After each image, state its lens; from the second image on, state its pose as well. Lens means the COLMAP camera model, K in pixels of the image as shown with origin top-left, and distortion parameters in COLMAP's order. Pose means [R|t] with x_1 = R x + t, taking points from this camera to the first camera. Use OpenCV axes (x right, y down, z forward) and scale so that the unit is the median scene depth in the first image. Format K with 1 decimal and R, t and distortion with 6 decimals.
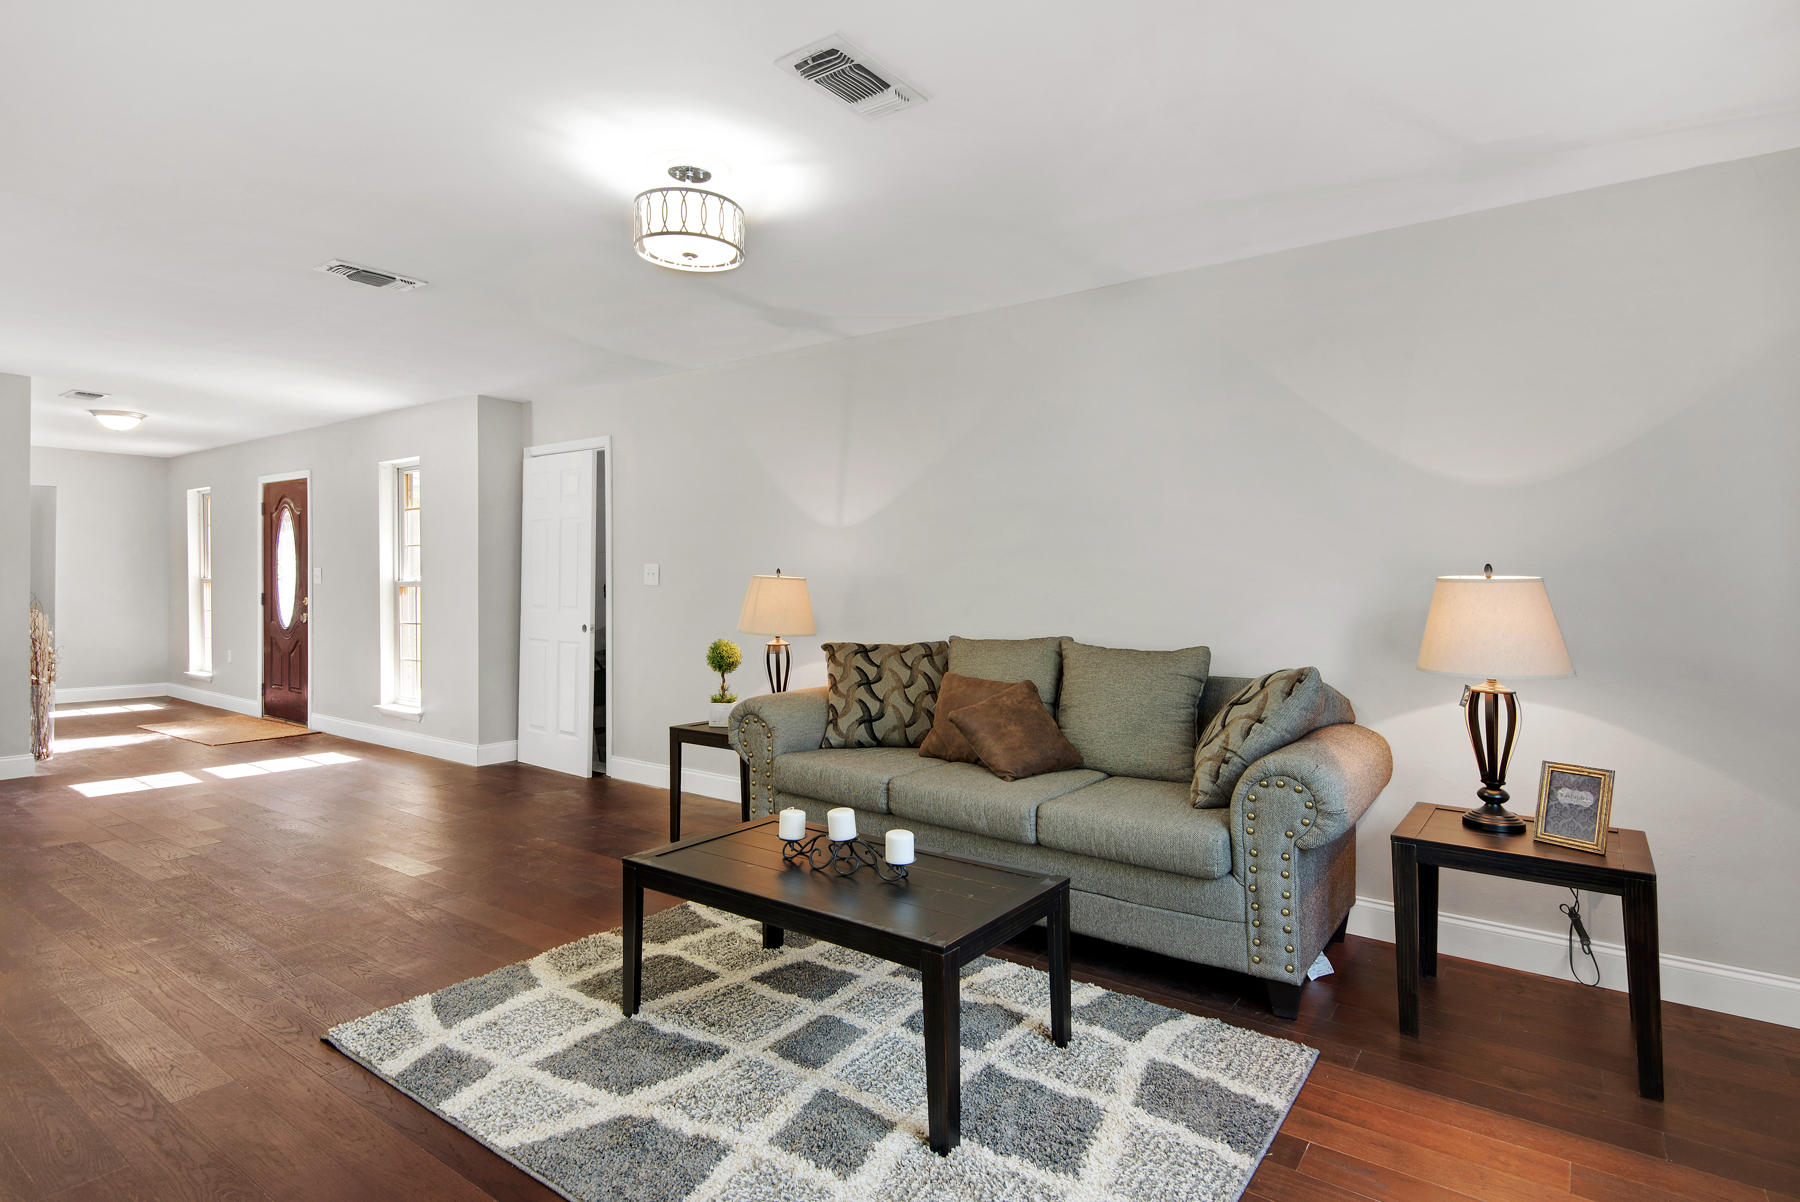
lens RADIAL K [[893.4, 0, 900.0], [0, 893.4, 601.0], [0, 0, 1]] dist [0.001071, -0.000714]
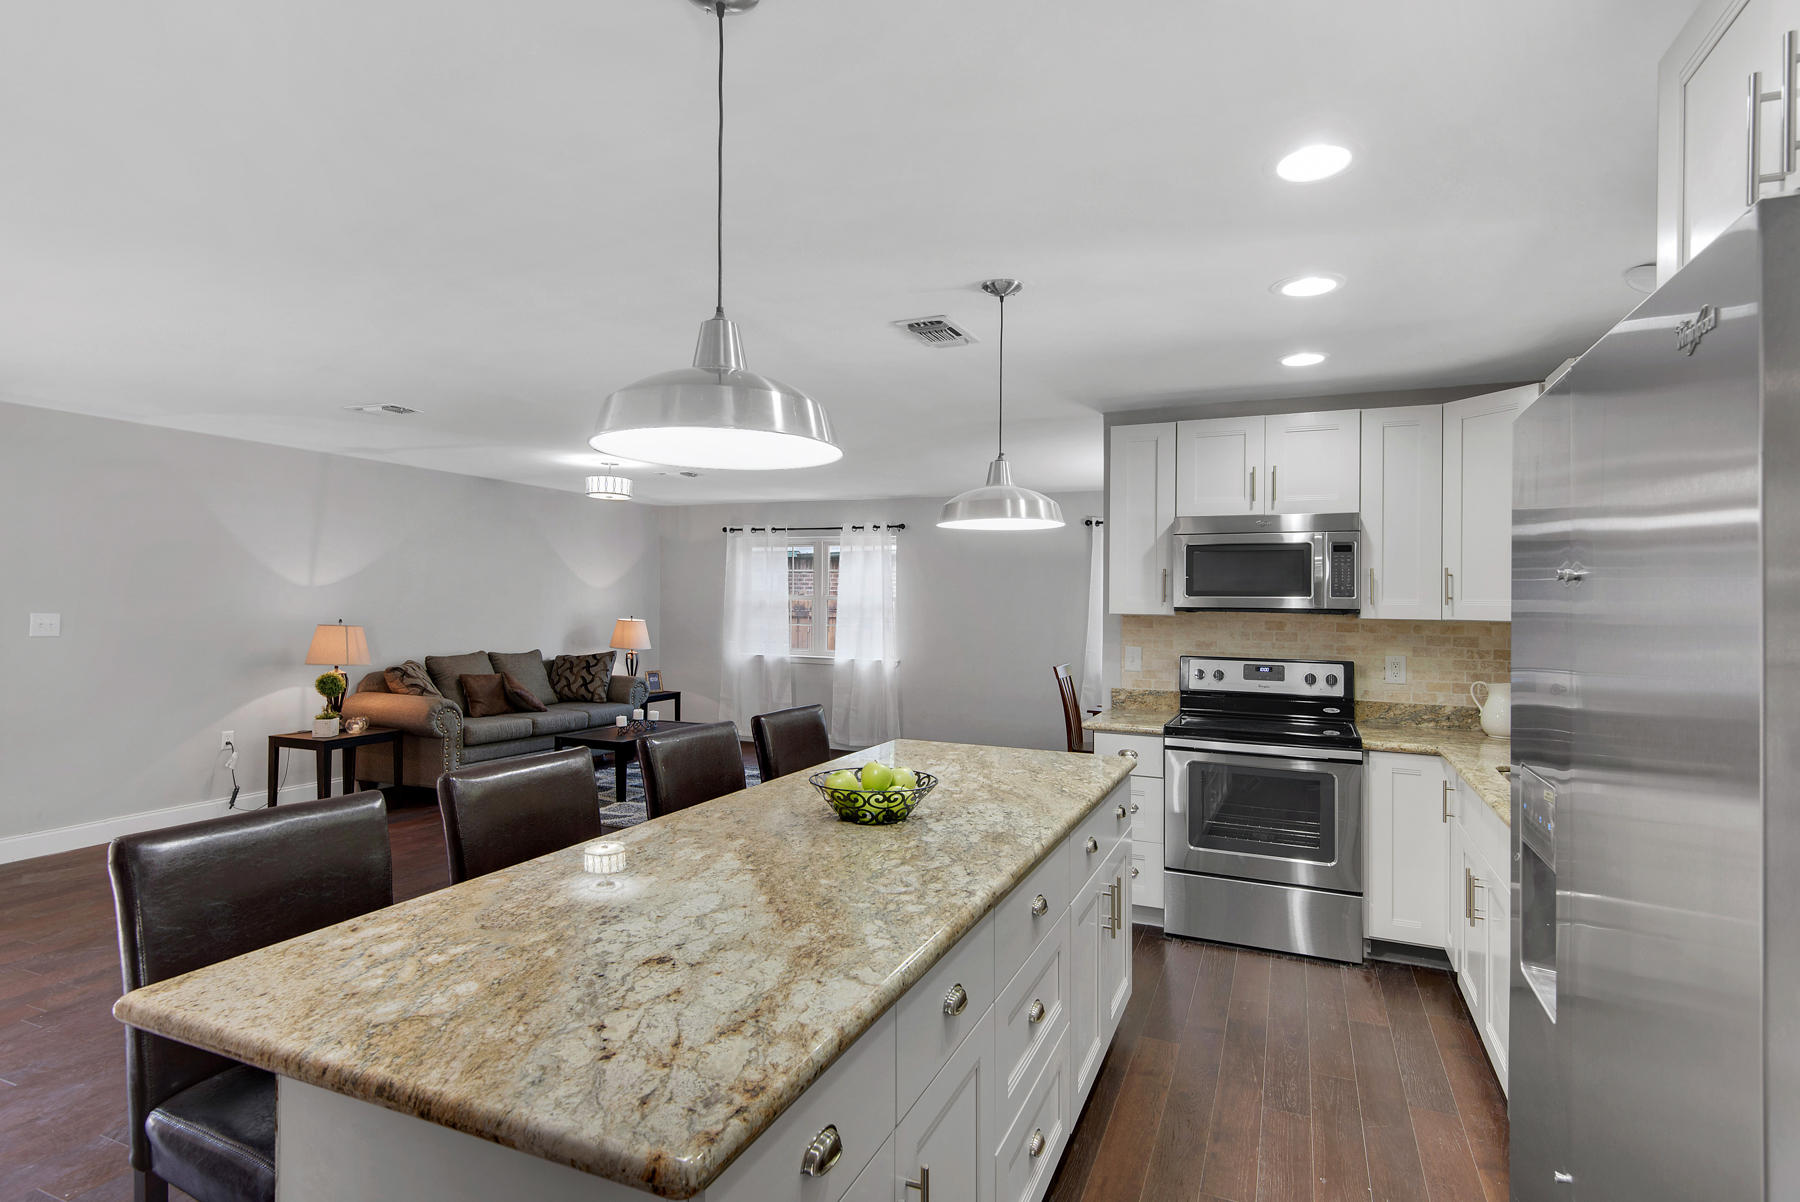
lens RADIAL K [[900.9, 0, 911.5], [0, 900.9, 594.4], [0, 0, 1]] dist [0.030035, -0.000354]
pose [[-0.222011, -0.003001, 0.975039, -2.034270], [-0.000973, 0.999995, 0.002857, -0.092919], [-0.975044, -0.000314, -0.222013, 0.522912]]
